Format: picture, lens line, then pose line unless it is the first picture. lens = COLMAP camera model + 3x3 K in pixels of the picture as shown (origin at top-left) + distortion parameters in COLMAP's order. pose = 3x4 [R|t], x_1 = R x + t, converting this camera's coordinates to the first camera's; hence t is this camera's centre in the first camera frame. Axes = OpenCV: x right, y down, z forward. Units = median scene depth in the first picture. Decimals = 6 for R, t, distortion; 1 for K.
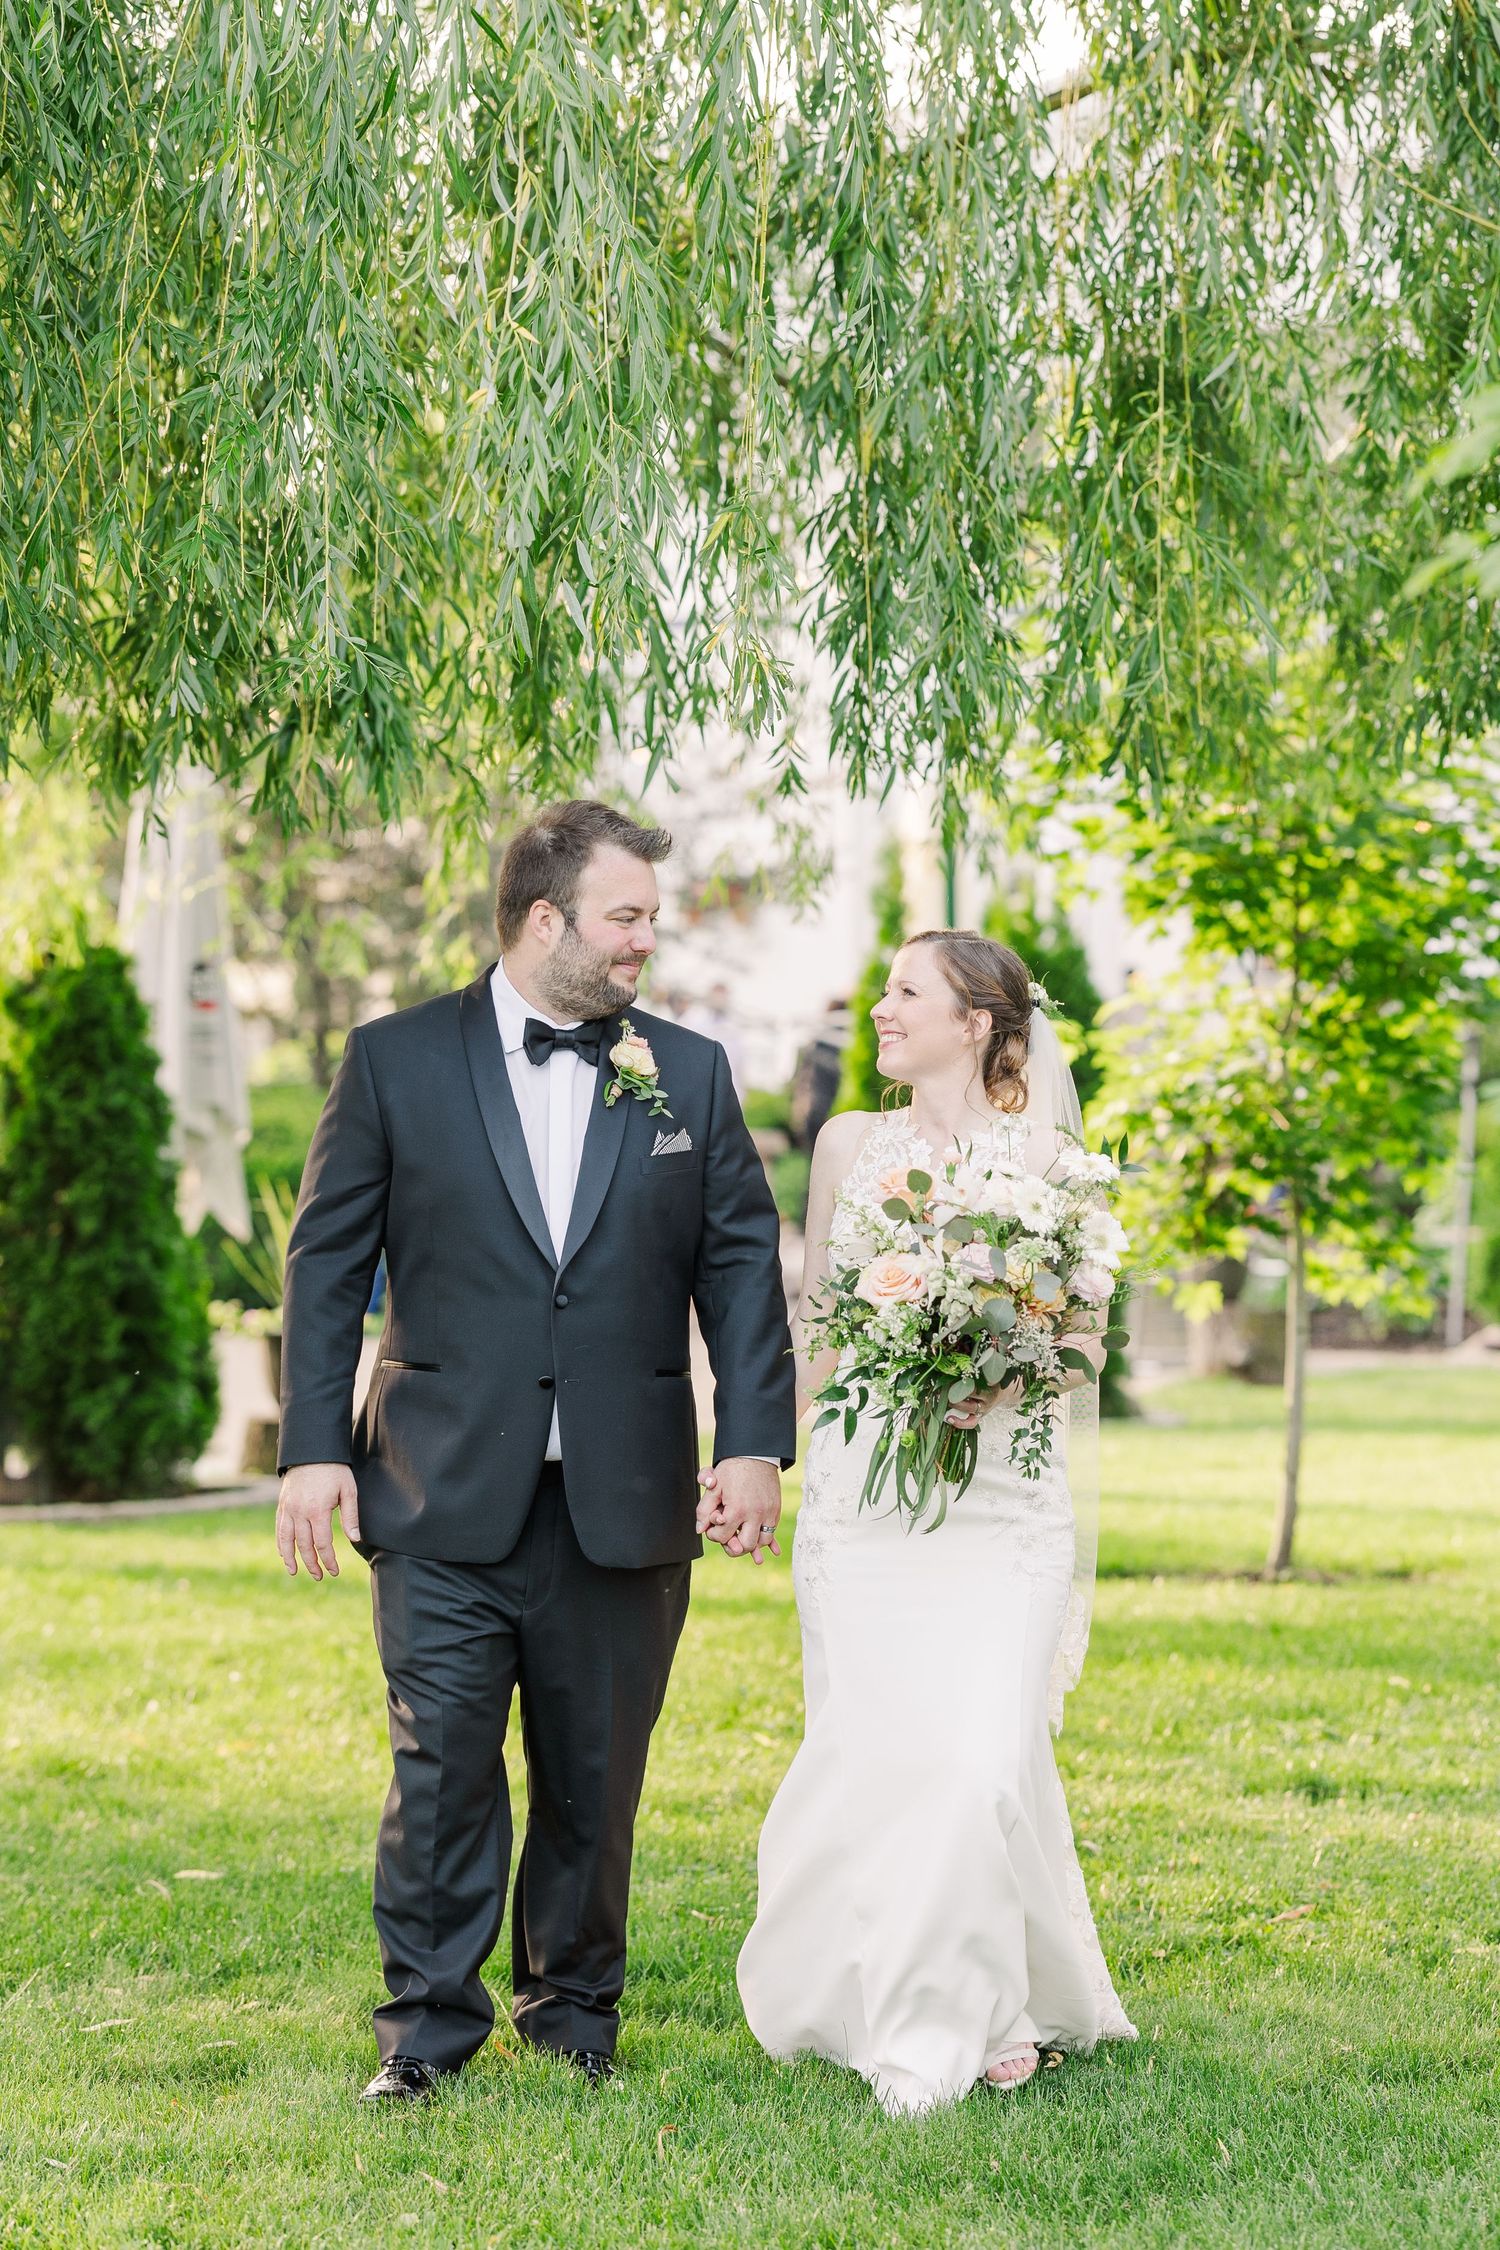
lens RADIAL K [[6317.6, 0, 750.0], [0, 6317.6, 1125.0], [0, 0, 1]] dist [-0.087901, -0.475812]
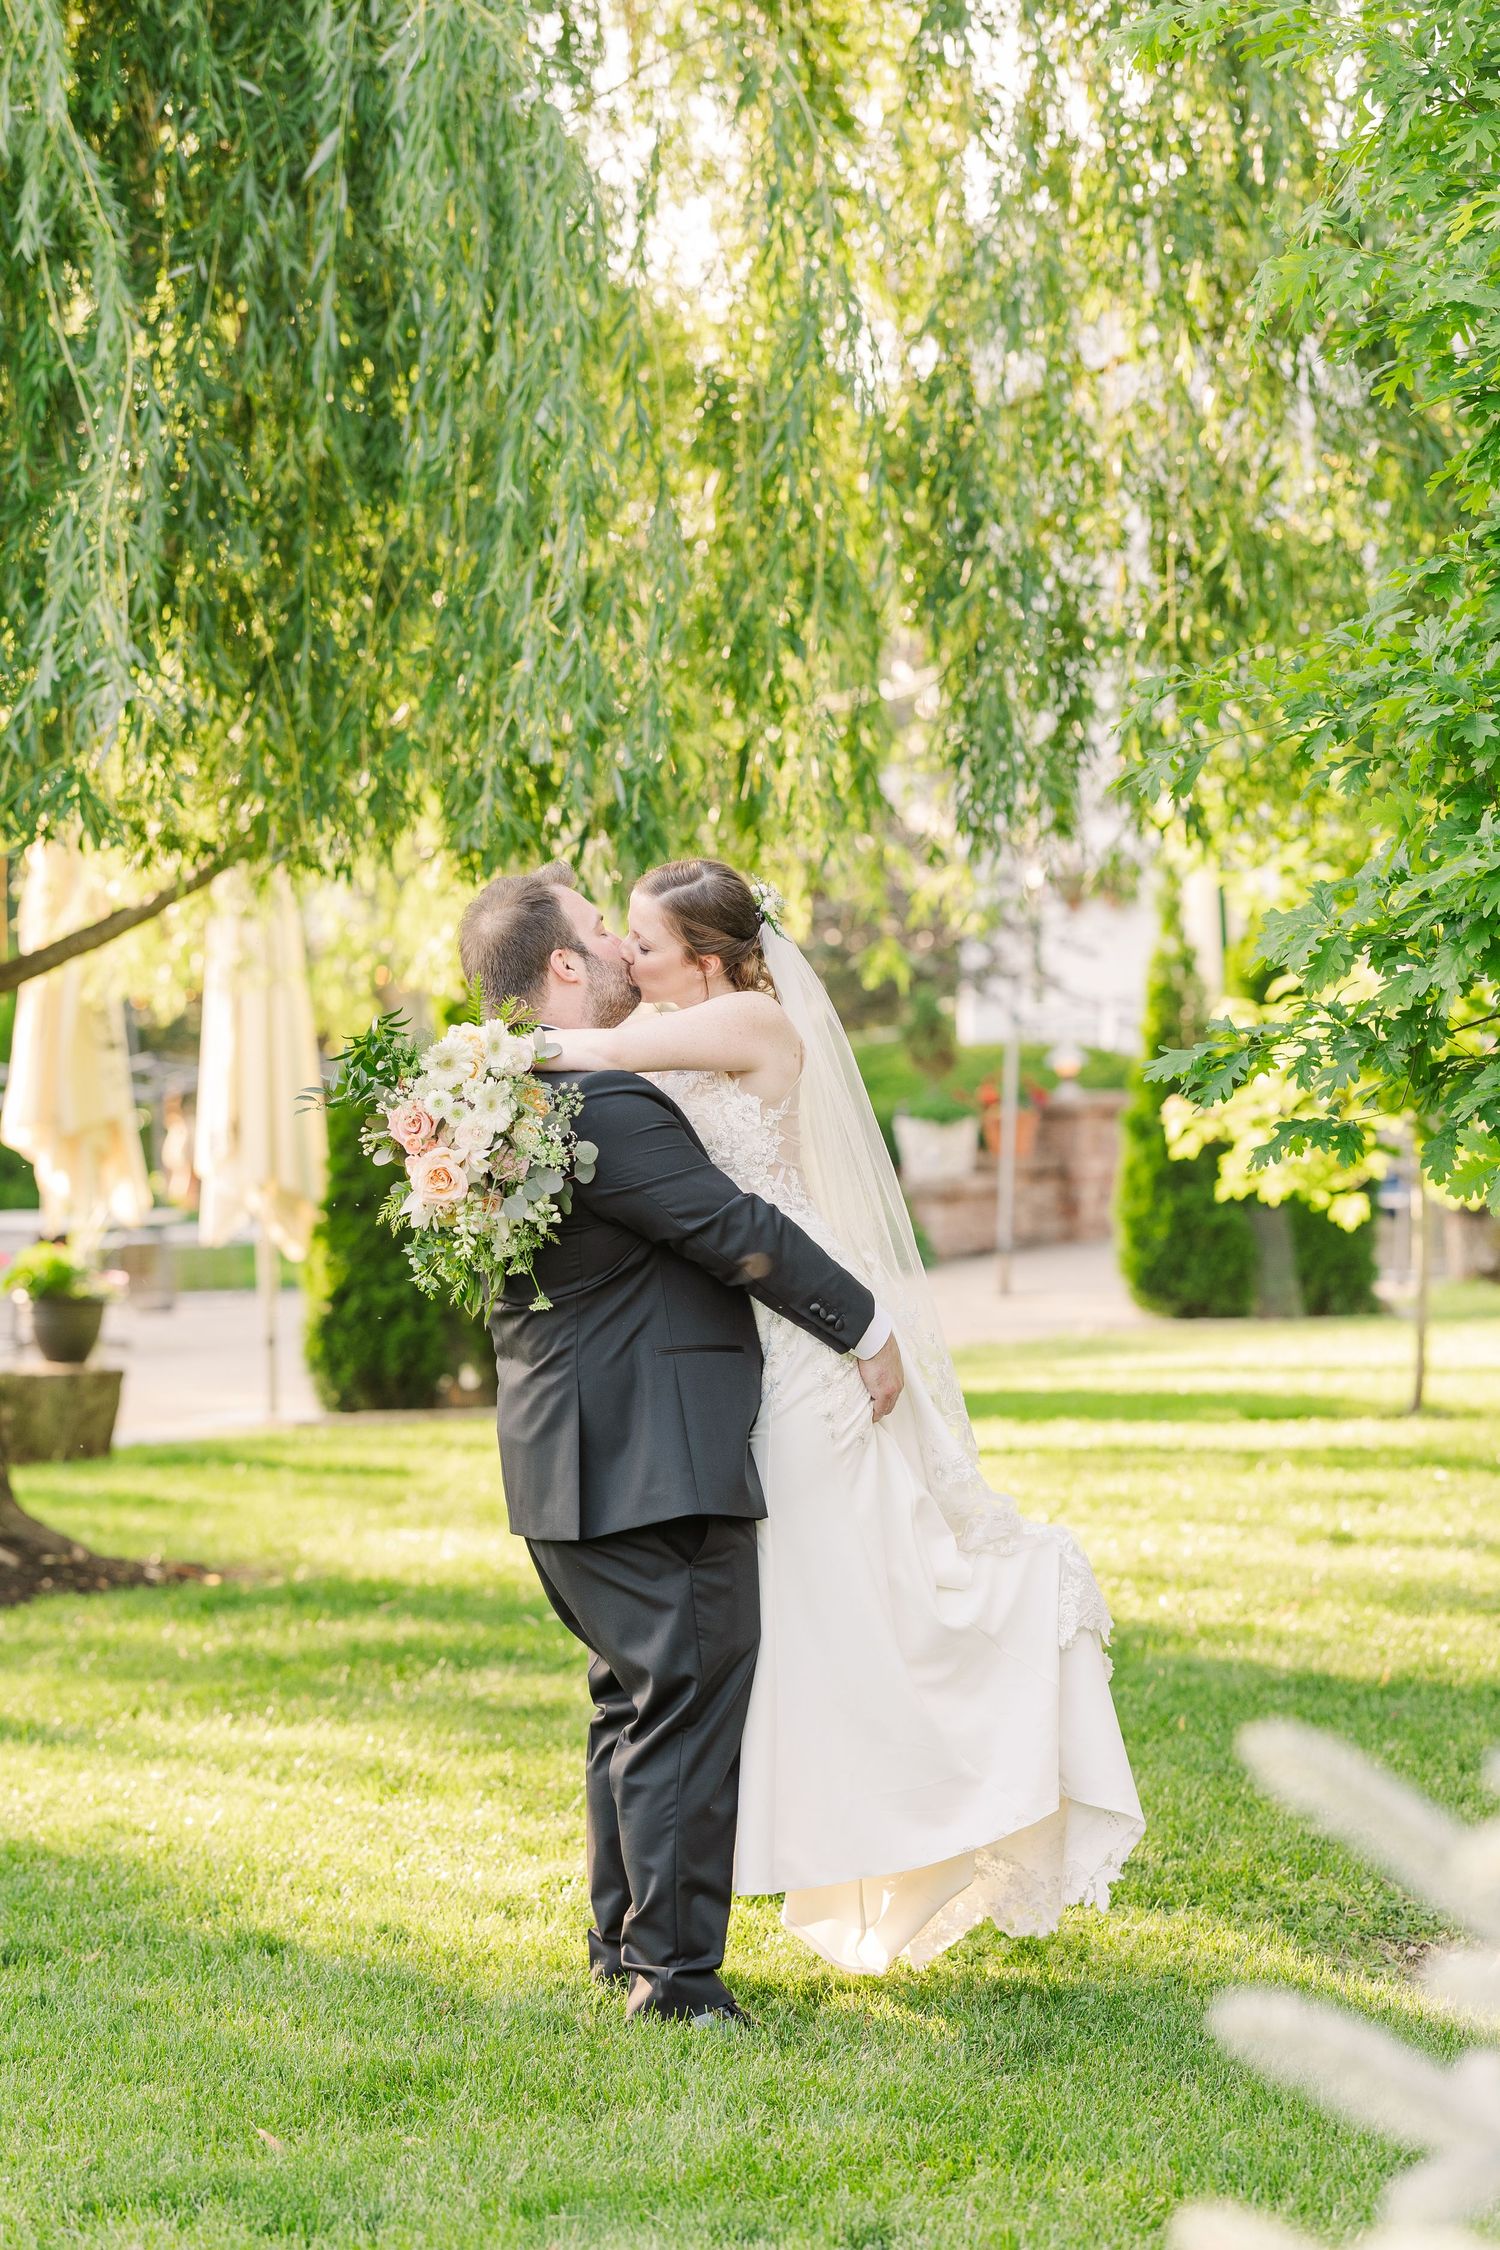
lens RADIAL K [[5595.3, 0, 750.0], [0, 5595.3, 1125.0], [0, 0, 1]] dist [-0.200772, 0.699304]
pose [[0.996395, -0.041635, -0.073917, 0.043254], [0.042077, 0.999105, 0.004427, -0.000064], [0.073667, -0.007521, 0.997255, -0.210869]]
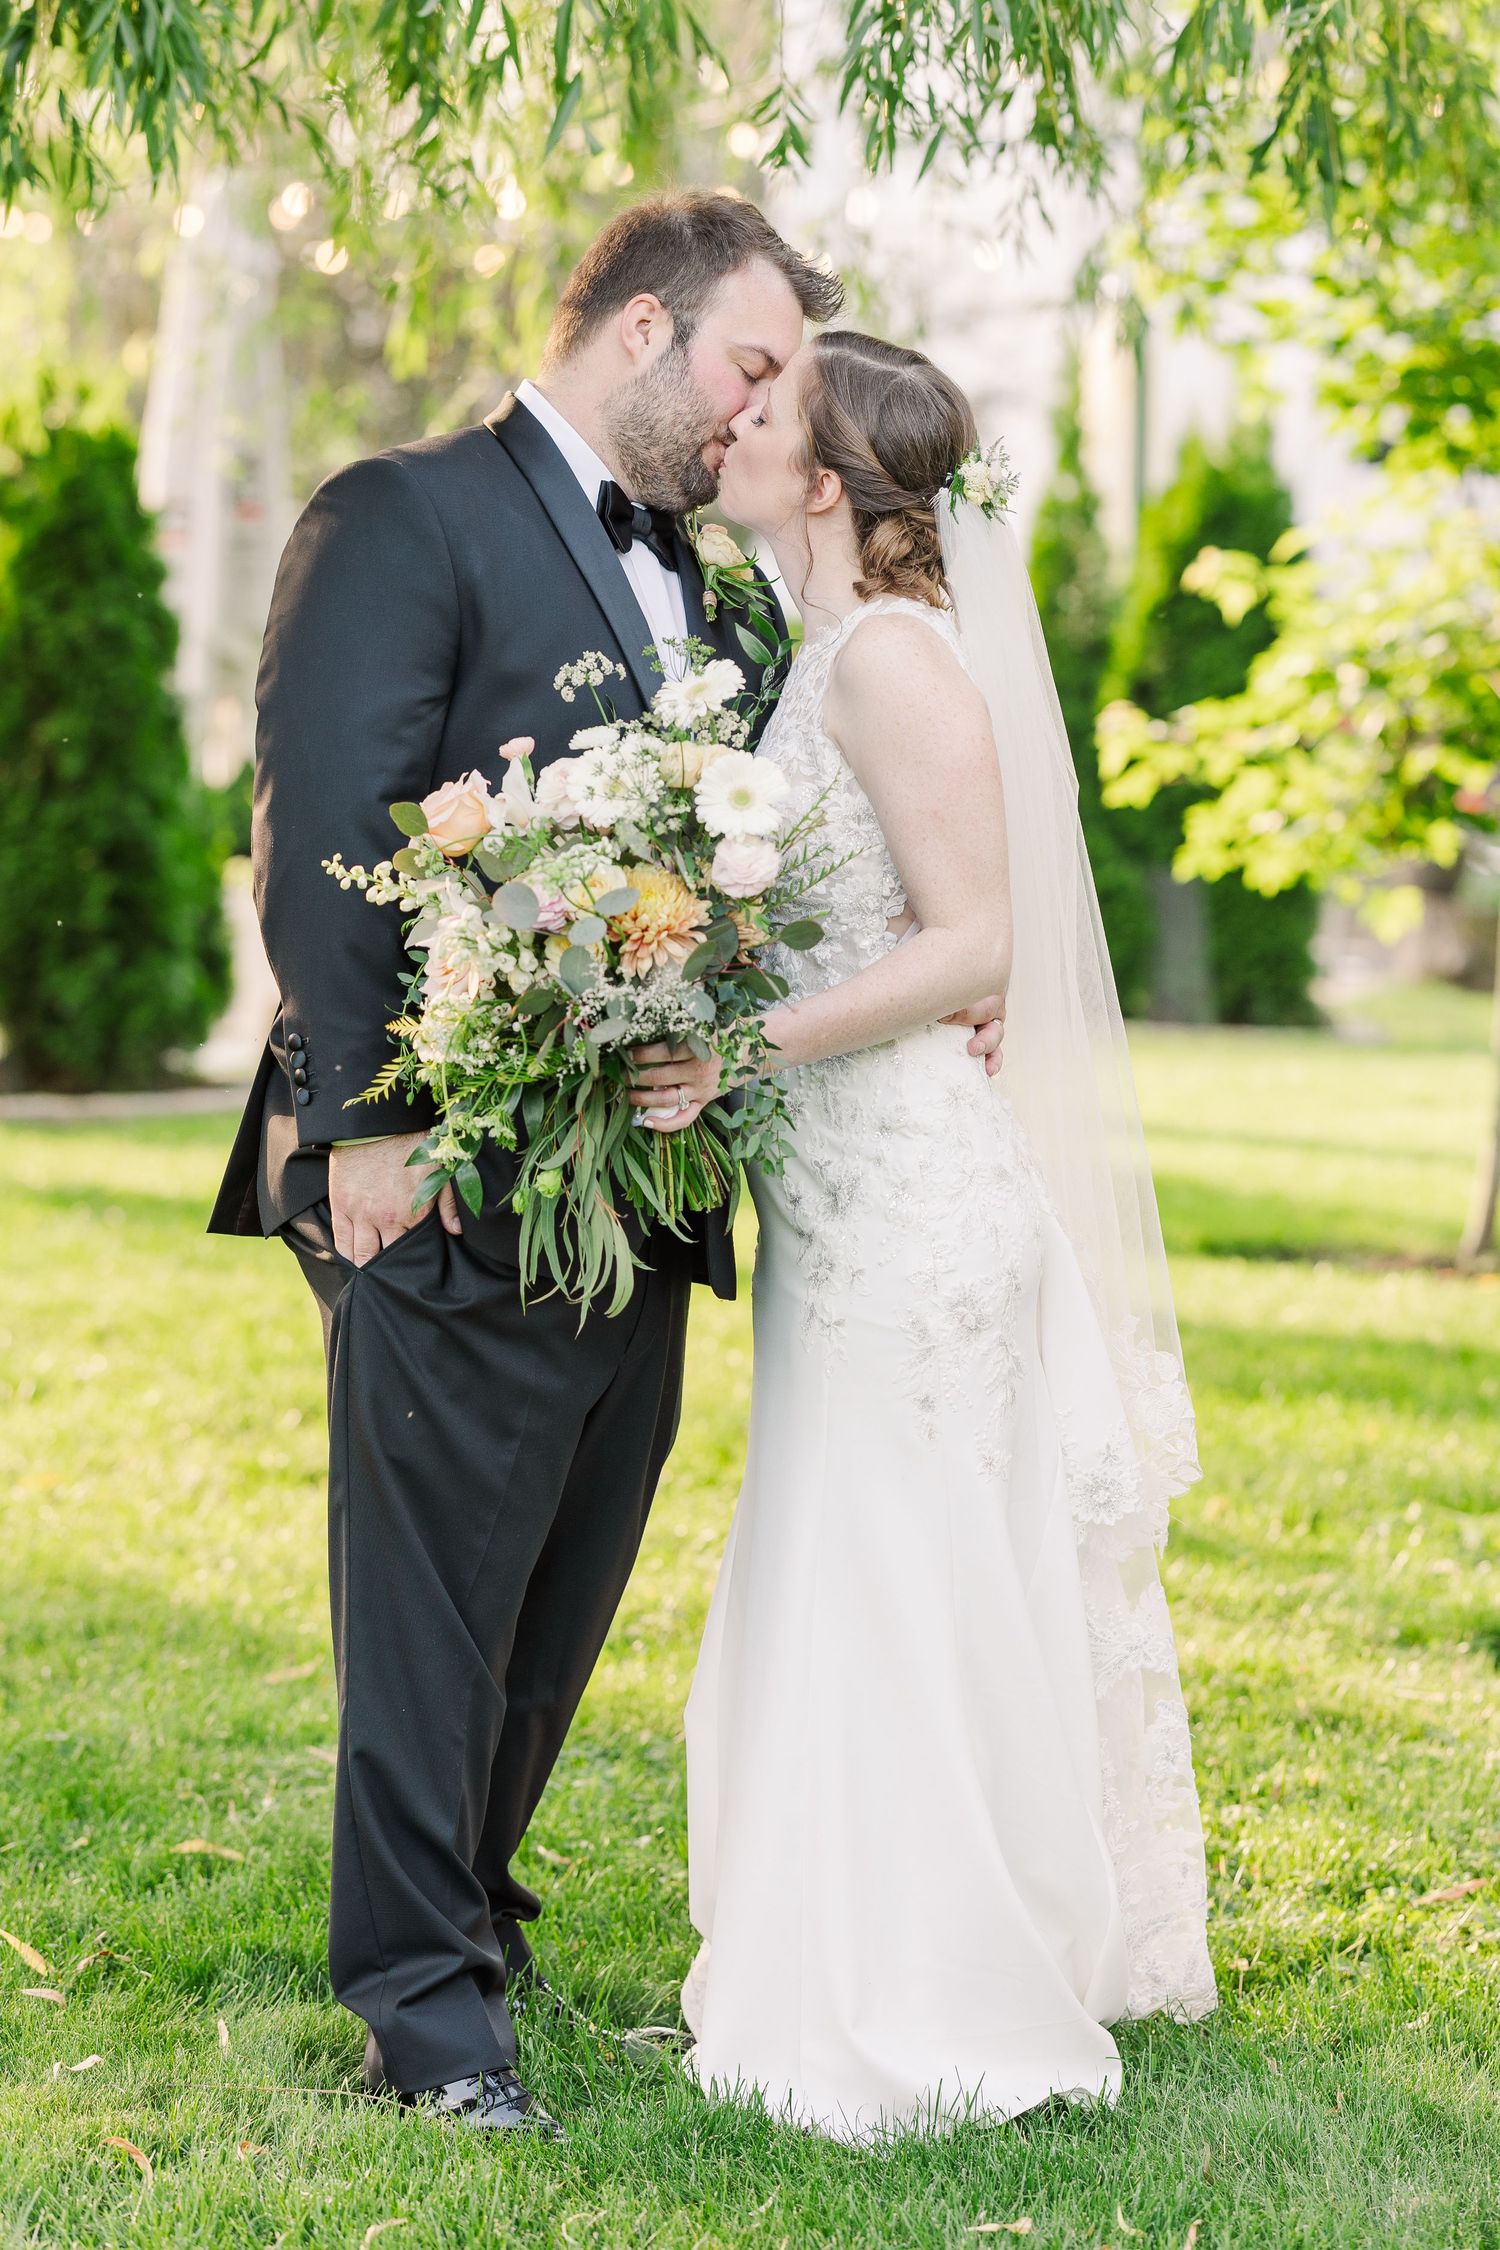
lens RADIAL K [[6536.1, 0, 750.0], [0, 6536.1, 1125.0], [0, 0, 1]] dist [-0.189969, -1.160016]
pose [[0.998773, 0.038841, -0.030713, 0.021520], [-0.036673, 0.996995, 0.068241, 0.001897], [0.033272, -0.067030, 0.997196, 0.230015]]
